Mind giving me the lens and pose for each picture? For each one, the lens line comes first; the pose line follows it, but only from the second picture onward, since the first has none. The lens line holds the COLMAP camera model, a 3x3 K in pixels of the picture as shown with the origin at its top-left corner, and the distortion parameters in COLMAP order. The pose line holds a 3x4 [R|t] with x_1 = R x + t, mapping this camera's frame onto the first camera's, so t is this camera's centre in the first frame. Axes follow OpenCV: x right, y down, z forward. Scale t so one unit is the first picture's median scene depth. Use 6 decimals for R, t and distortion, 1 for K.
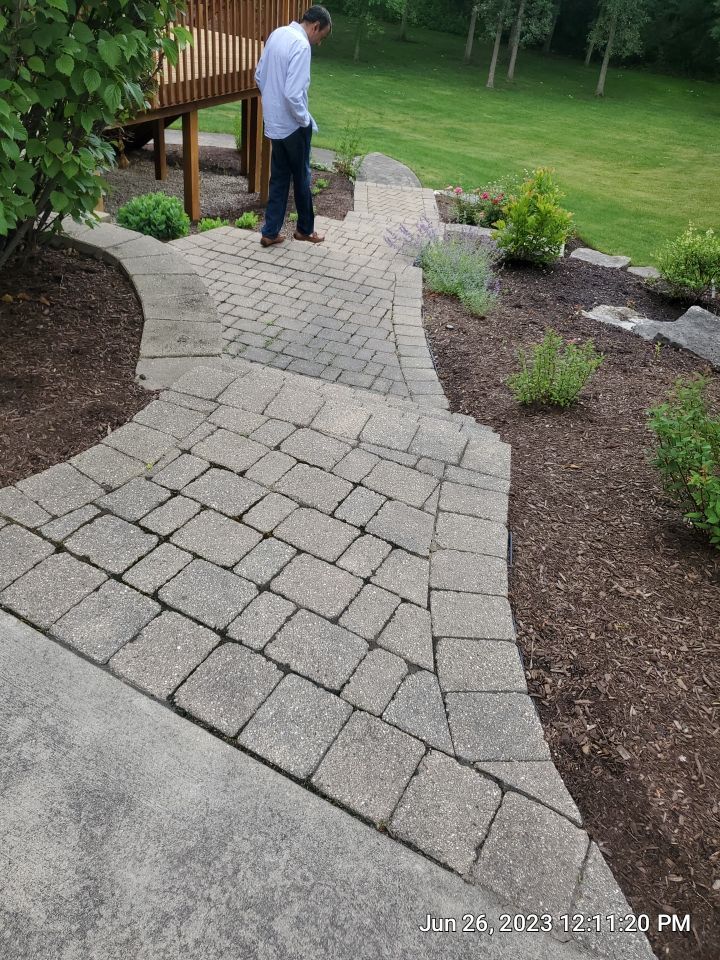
lens RADIAL K [[762.1, 0, 349.3], [0, 762.1, 475.6], [0, 0, 1]] dist [-0.002307, 0.023057]
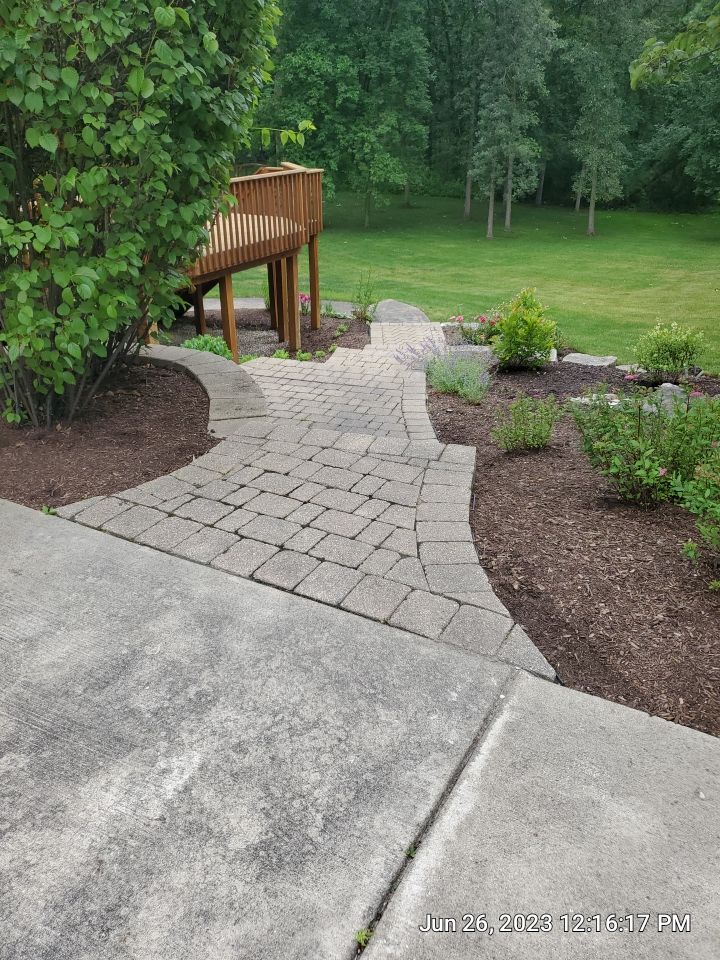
lens RADIAL K [[753.2, 0, 359.7], [0, 753.2, 483.9], [0, 0, 1]] dist [0.105337, -0.262320]
pose [[0.995182, -0.091668, -0.034782, 0.046885], [0.084116, 0.980526, -0.177462, 0.287599], [0.050373, 0.173681, 0.983513, -0.414826]]
